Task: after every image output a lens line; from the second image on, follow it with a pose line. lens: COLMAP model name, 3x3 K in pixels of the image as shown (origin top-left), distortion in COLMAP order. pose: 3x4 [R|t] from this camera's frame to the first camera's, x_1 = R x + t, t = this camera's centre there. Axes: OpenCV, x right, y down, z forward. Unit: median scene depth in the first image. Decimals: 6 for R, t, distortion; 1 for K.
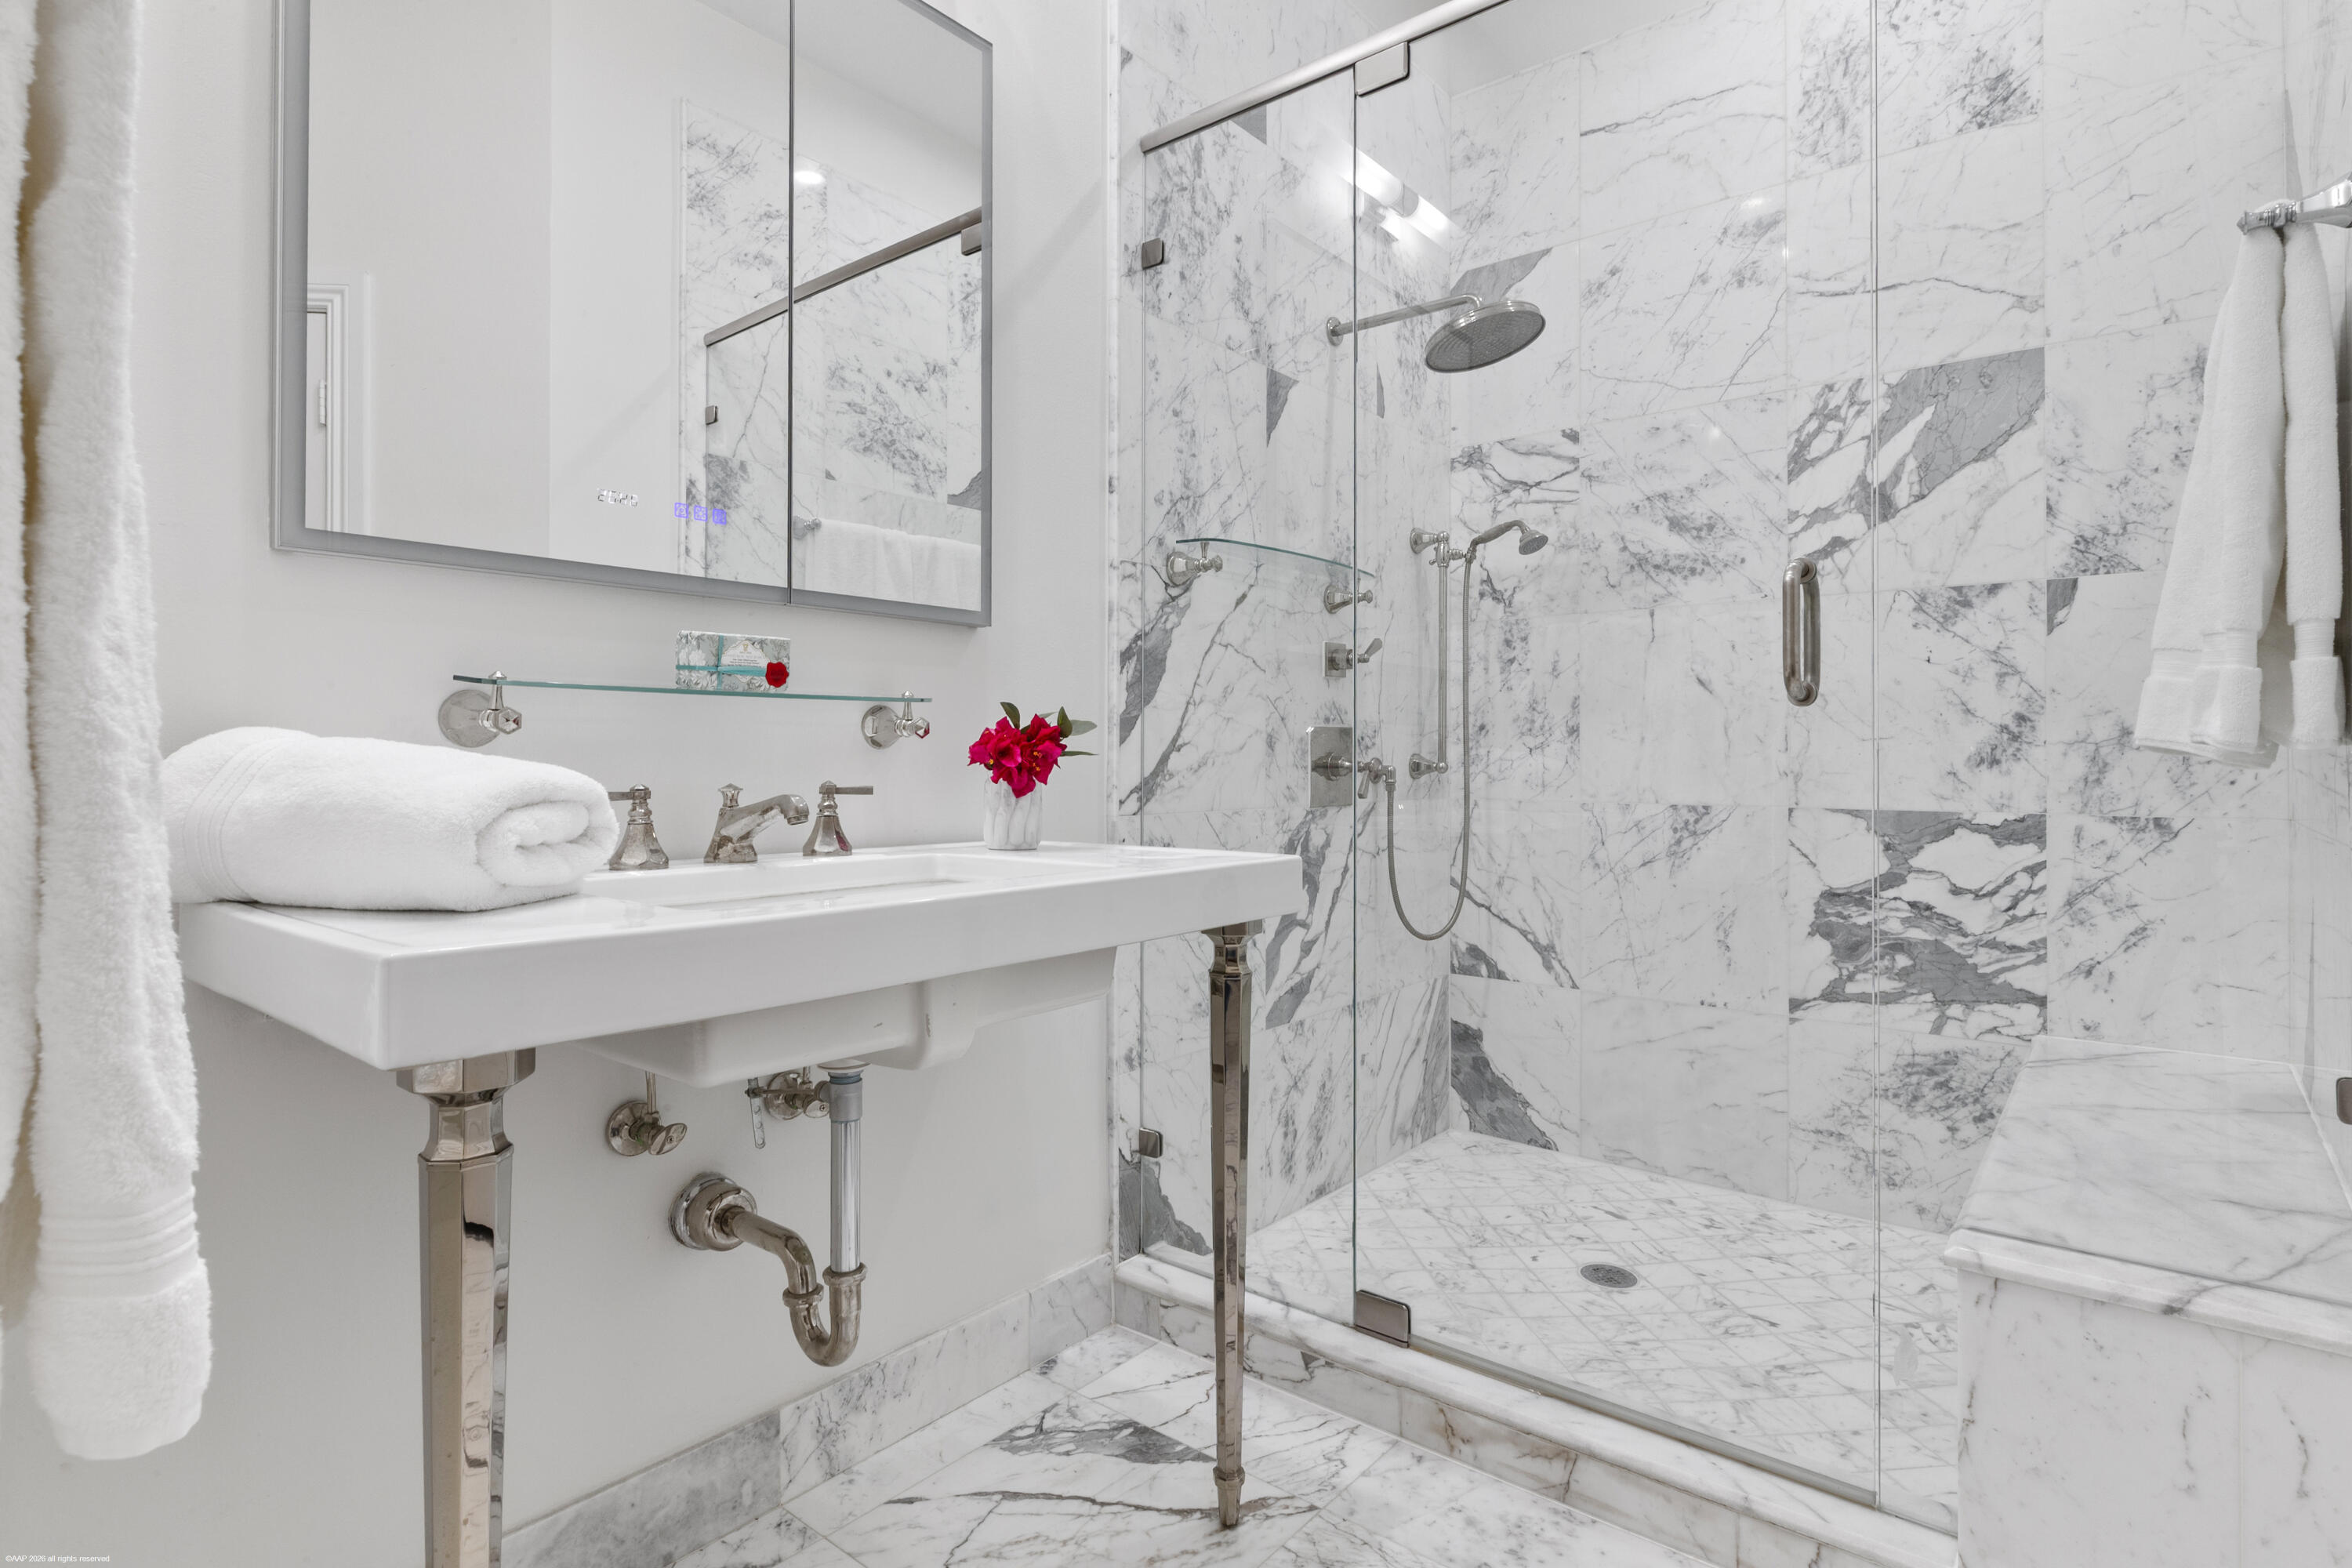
lens RADIAL K [[1204.9, 0, 1176.5], [0, 1204.9, 753.4], [0, 0, 1]] dist [-0.004557, -0.000001]
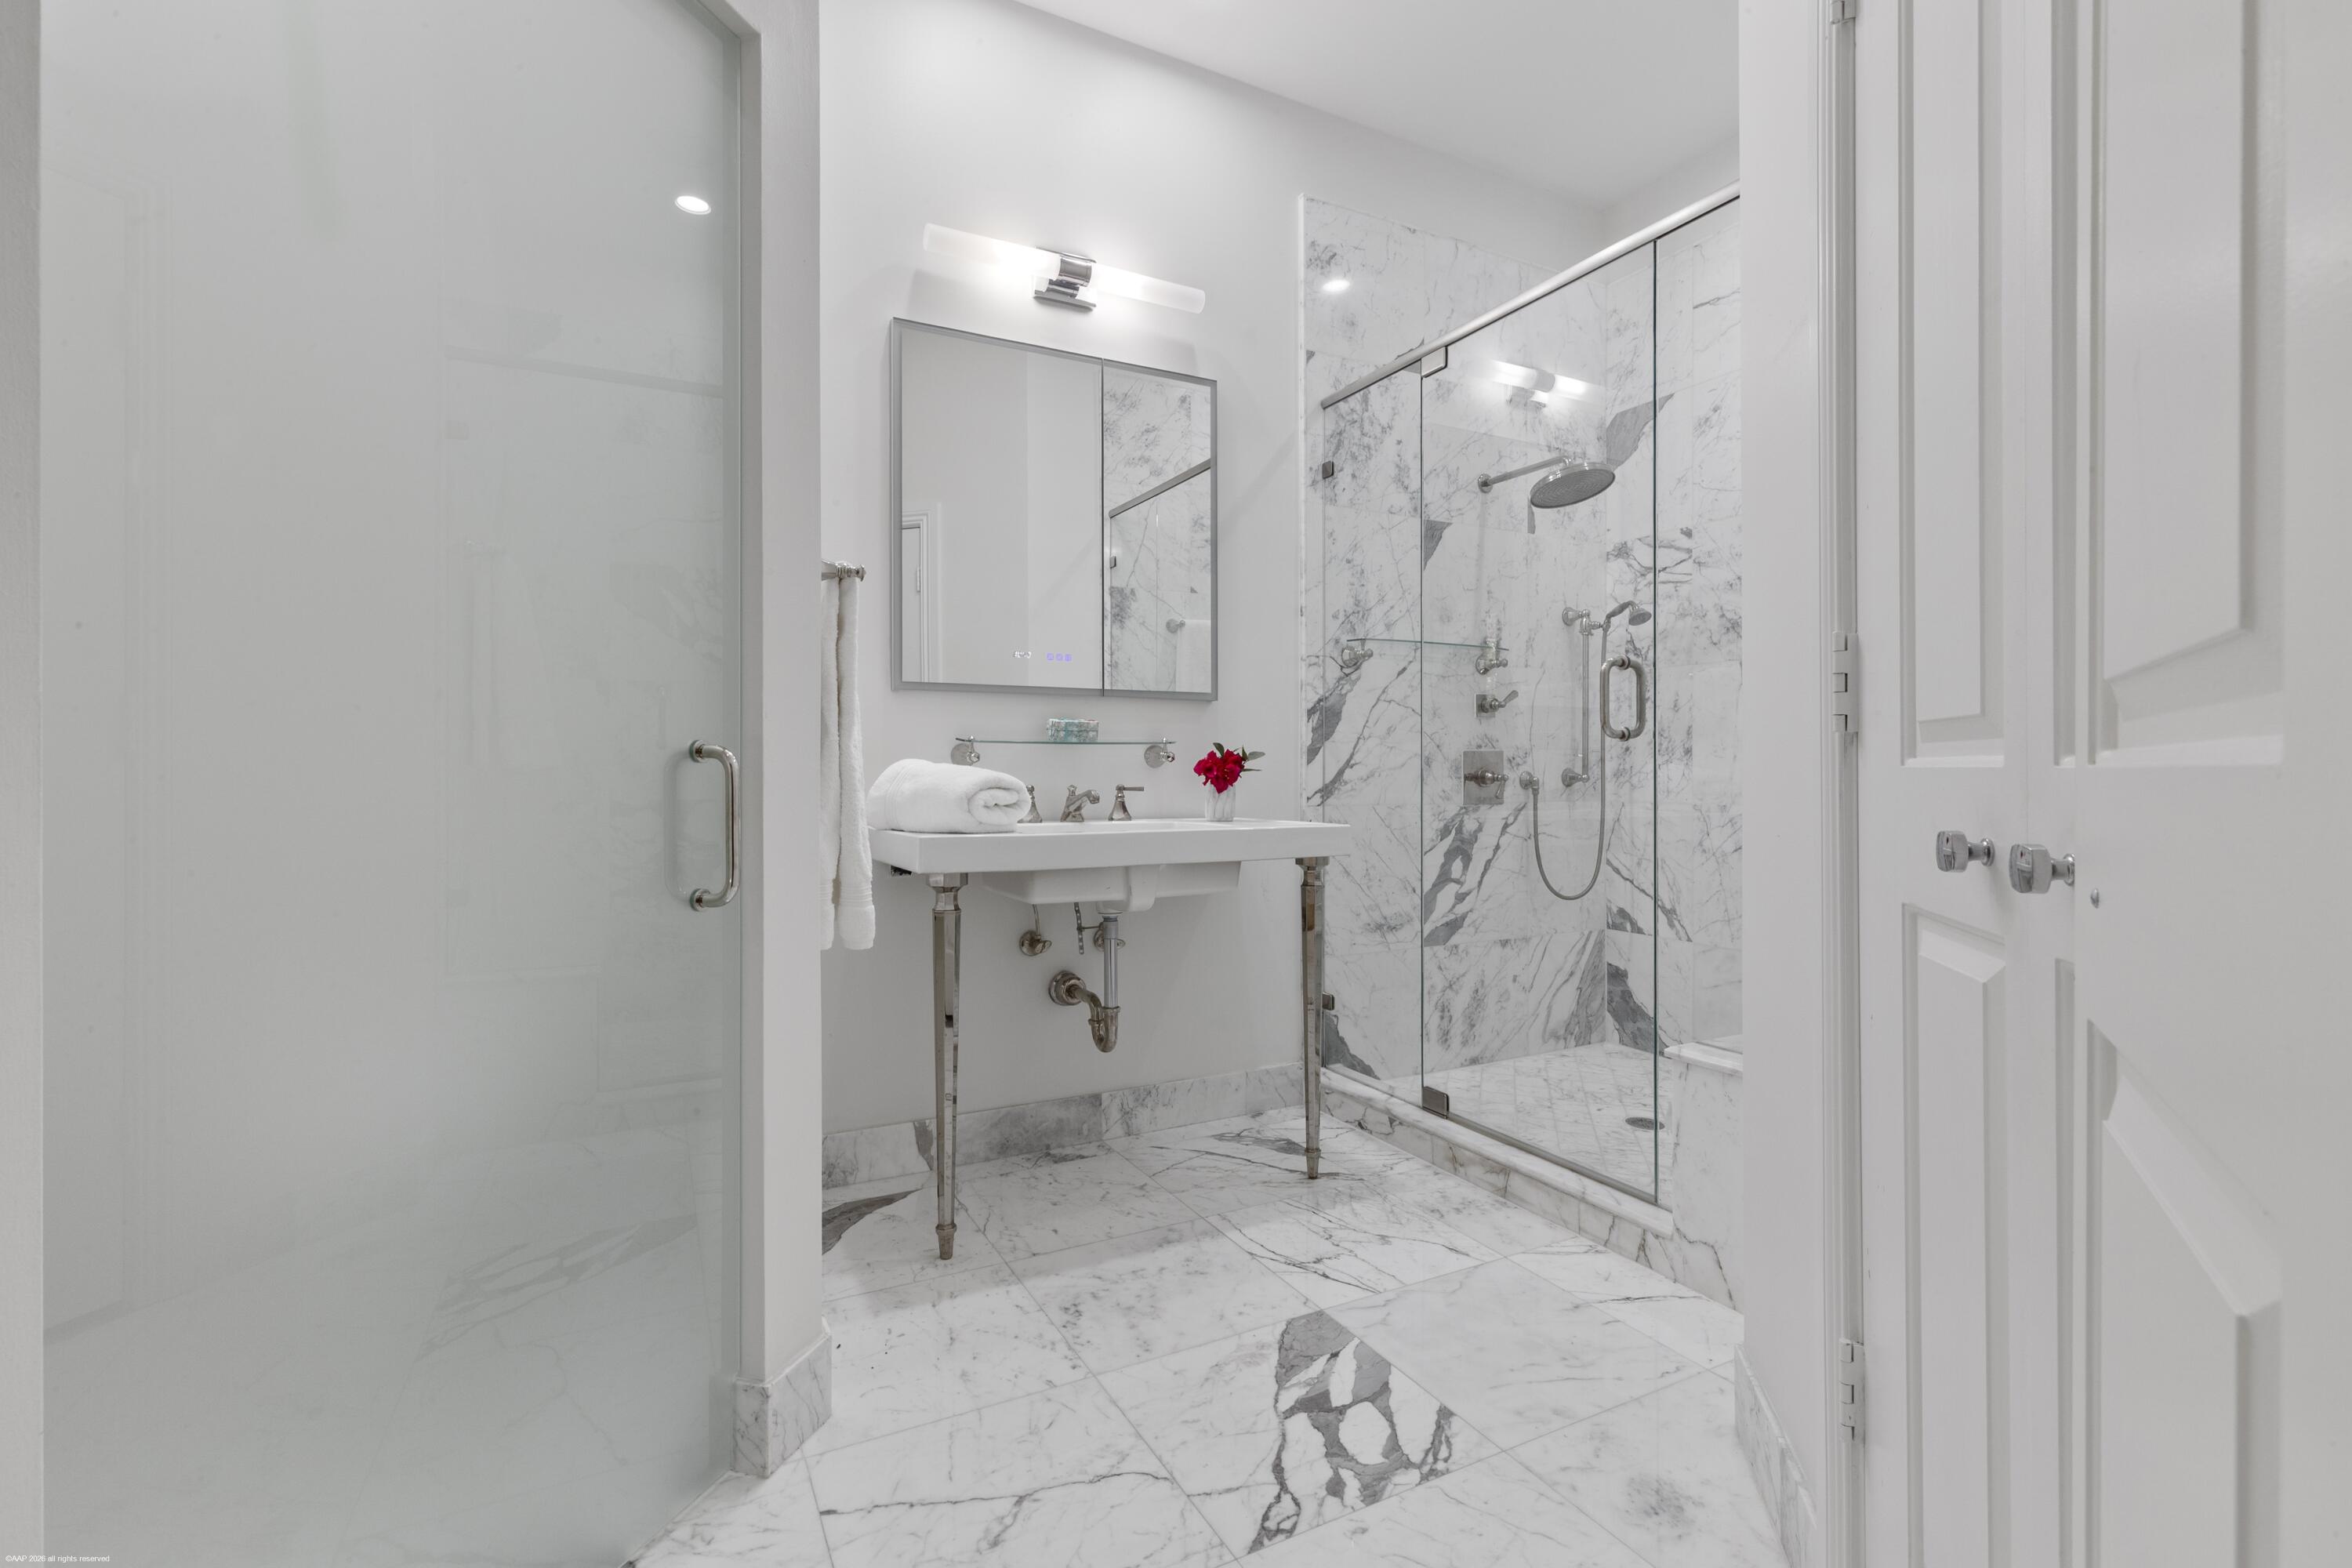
lens RADIAL K [[1079.4, 0, 1176.0], [0, 1079.4, 784.0], [0, 0, 1]] dist [0.002570, 0.000008]
pose [[0.924049, 0.004169, -0.382251, 0.343192], [0.002639, 0.999847, 0.017286, -0.006011], [0.382265, -0.016982, 0.923897, -0.448170]]
